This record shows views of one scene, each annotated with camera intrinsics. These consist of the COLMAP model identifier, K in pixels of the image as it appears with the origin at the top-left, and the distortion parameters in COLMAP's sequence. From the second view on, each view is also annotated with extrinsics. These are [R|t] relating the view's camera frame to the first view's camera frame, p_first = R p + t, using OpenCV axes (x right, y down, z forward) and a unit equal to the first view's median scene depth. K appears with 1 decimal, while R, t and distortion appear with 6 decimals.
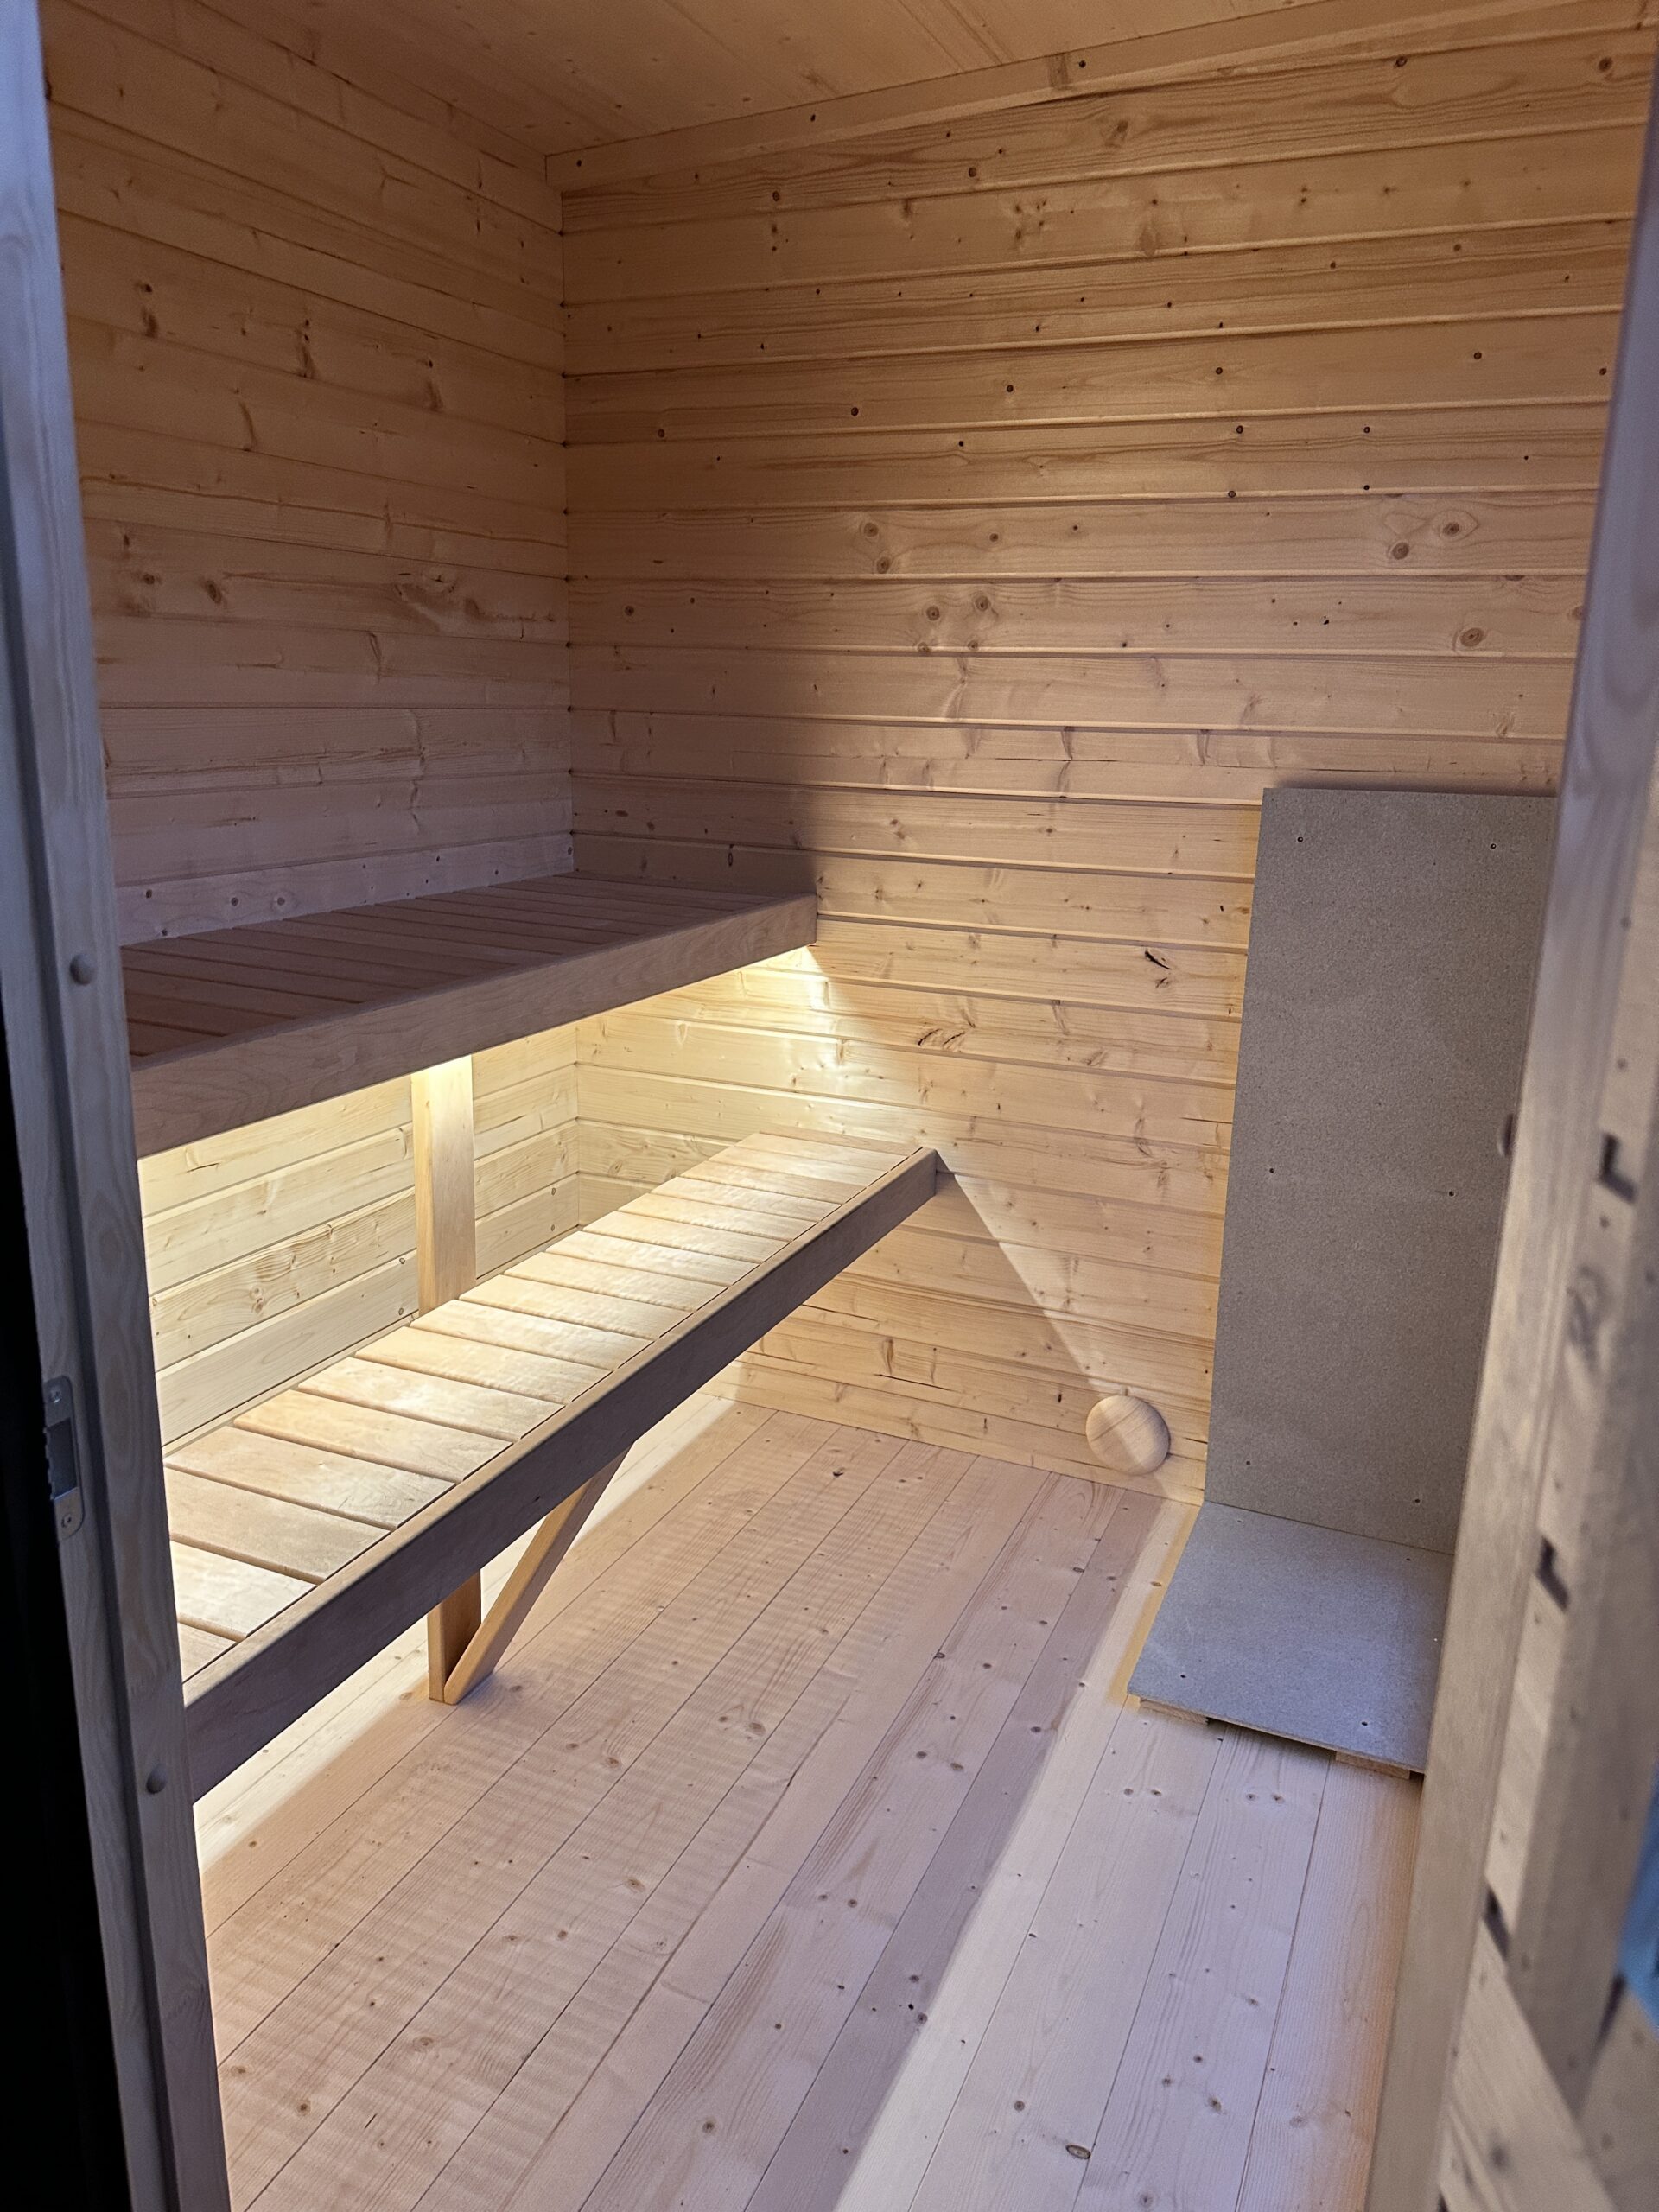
lens RADIAL K [[1544.8, 0, 872.1], [0, 1544.8, 1115.7], [0, 0, 1]] dist [0.055121, -0.064509]
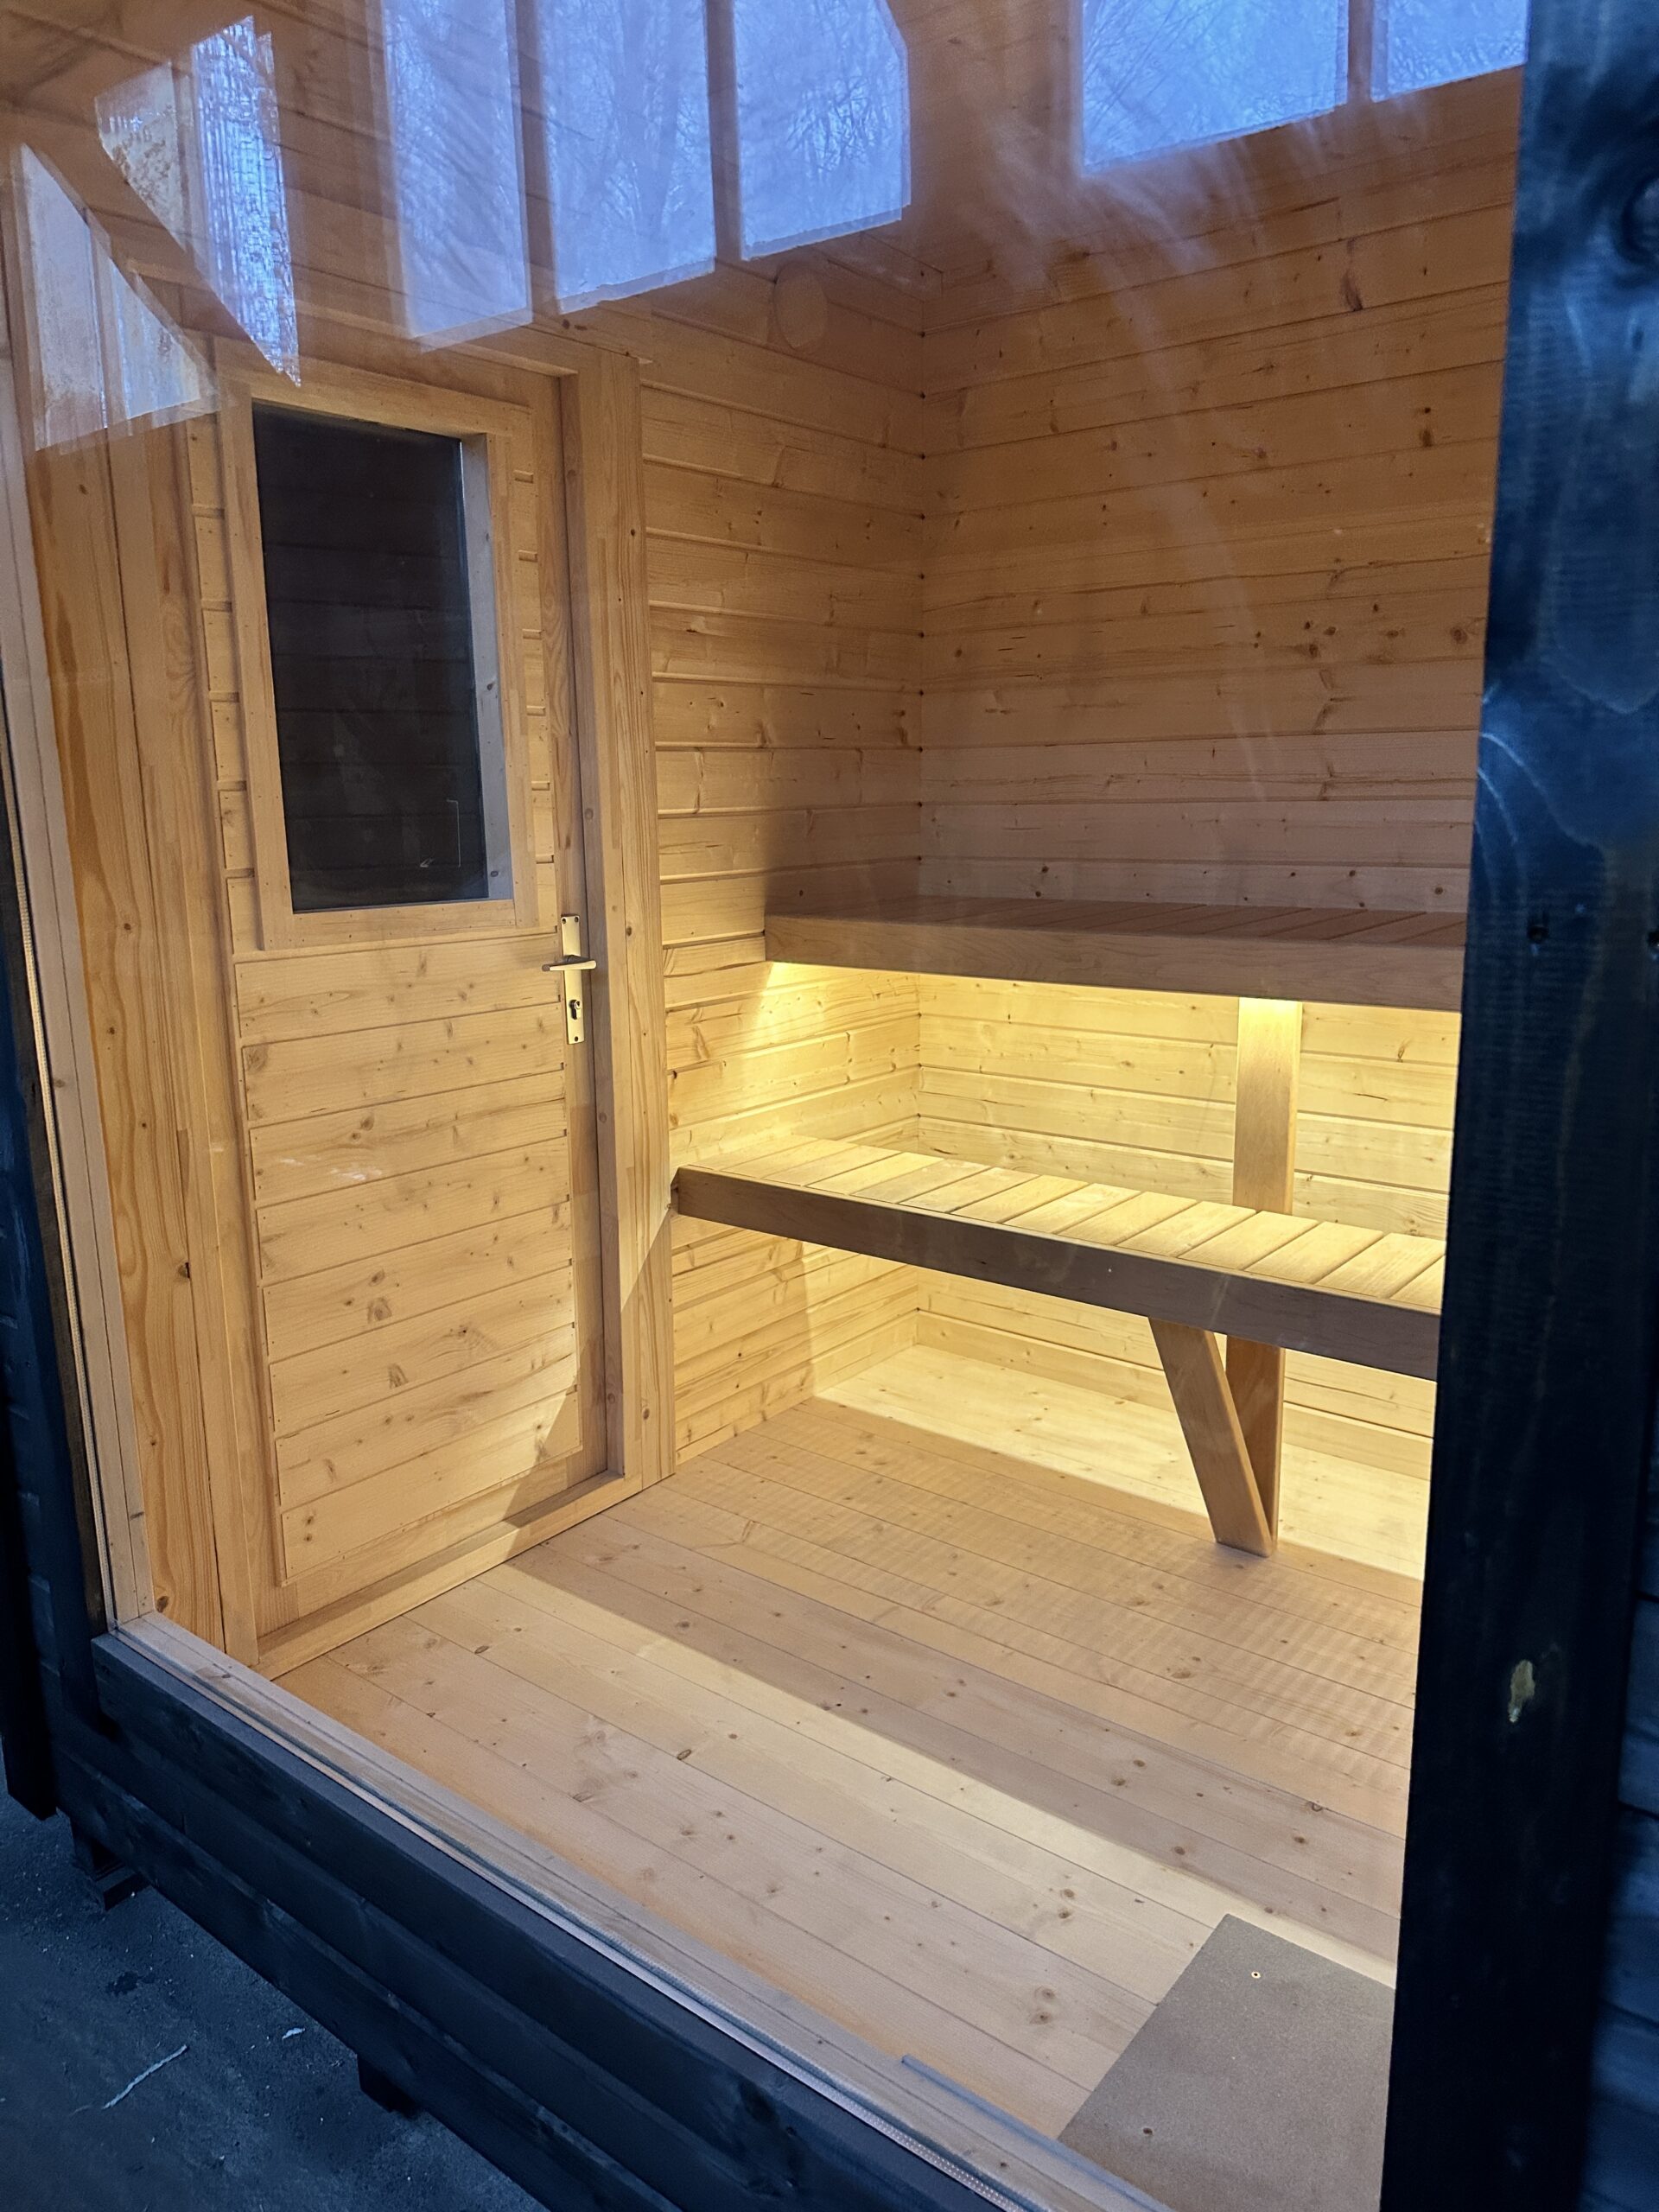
lens RADIAL K [[1544.8, 0, 819.3], [0, 1544.8, 1095.5], [0, 0, 1]] dist [0.055121, -0.064509]
pose [[-0.255750, 0.177674, -0.950276, 0.736977], [-0.241002, 0.940215, 0.240654, -0.134890], [0.936221, 0.290566, -0.197641, 0.695791]]
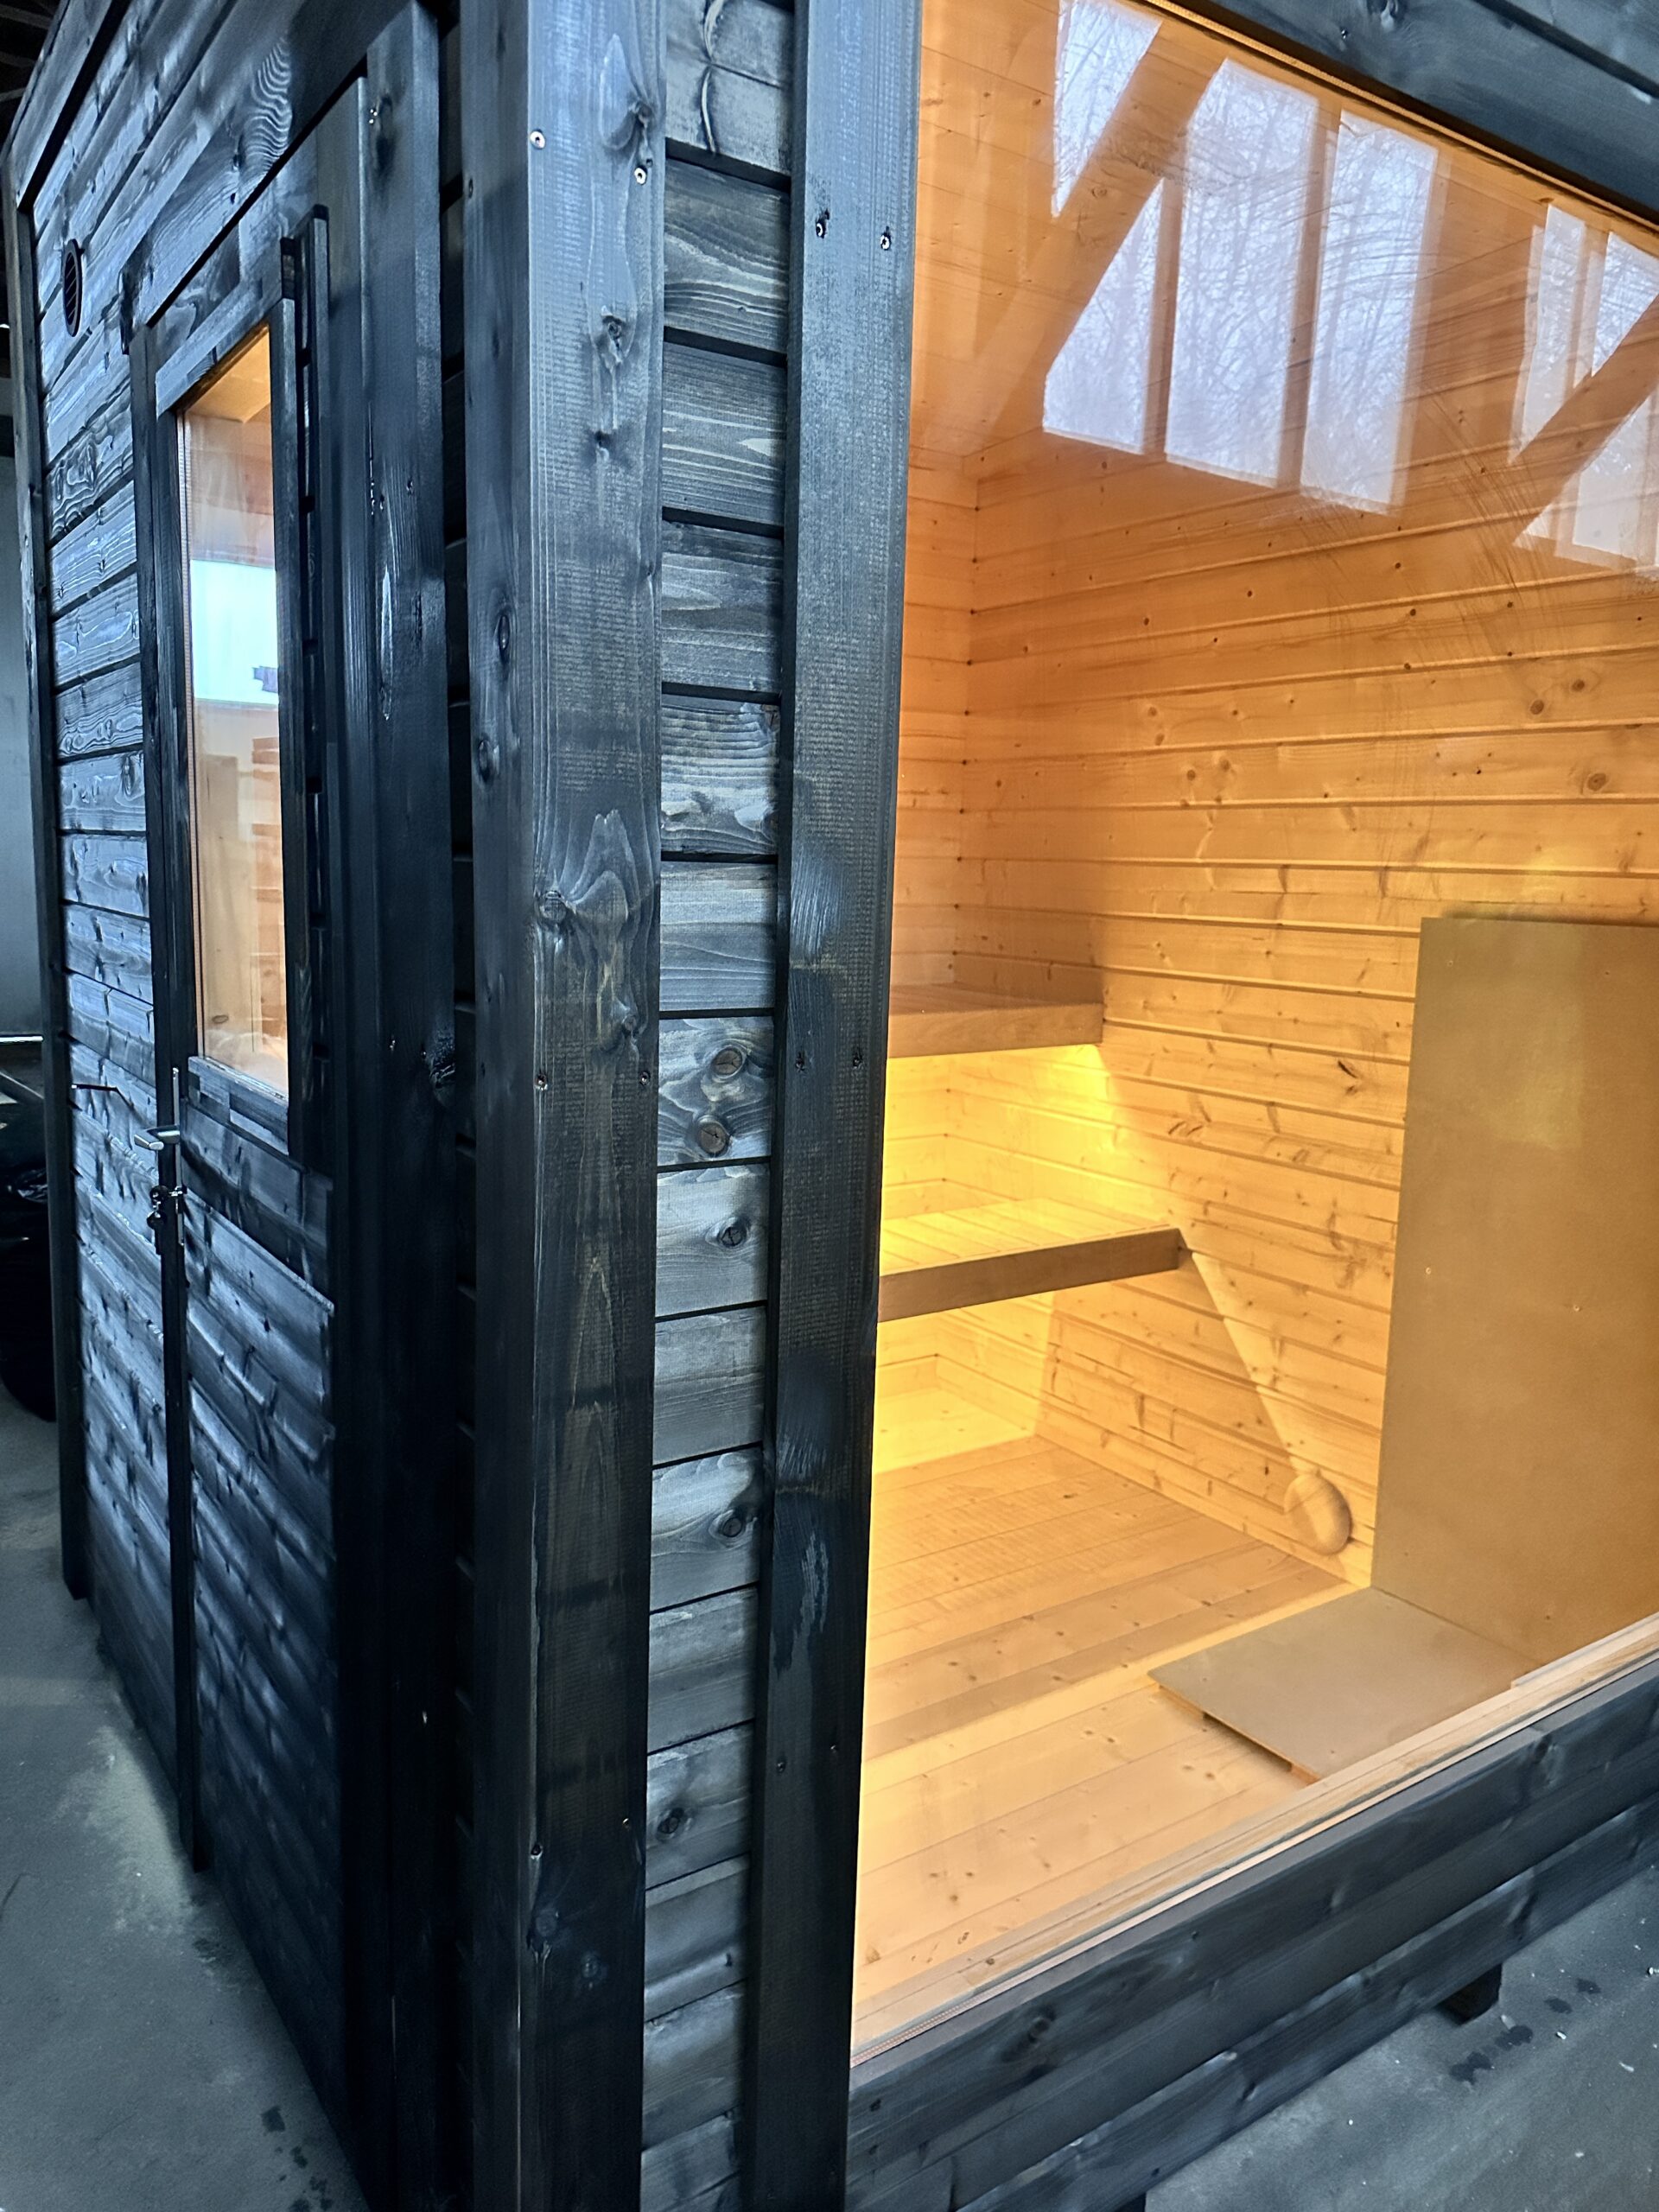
lens RADIAL K [[1544.8, 0, 814.0], [0, 1544.8, 1106.8], [0, 0, 1]] dist [0.055121, -0.064509]
pose [[0.847397, 0.081641, -0.524645, 0.434820], [-0.143804, 0.986467, -0.078763, 0.066885], [0.511115, 0.142190, 0.847669, -0.135998]]
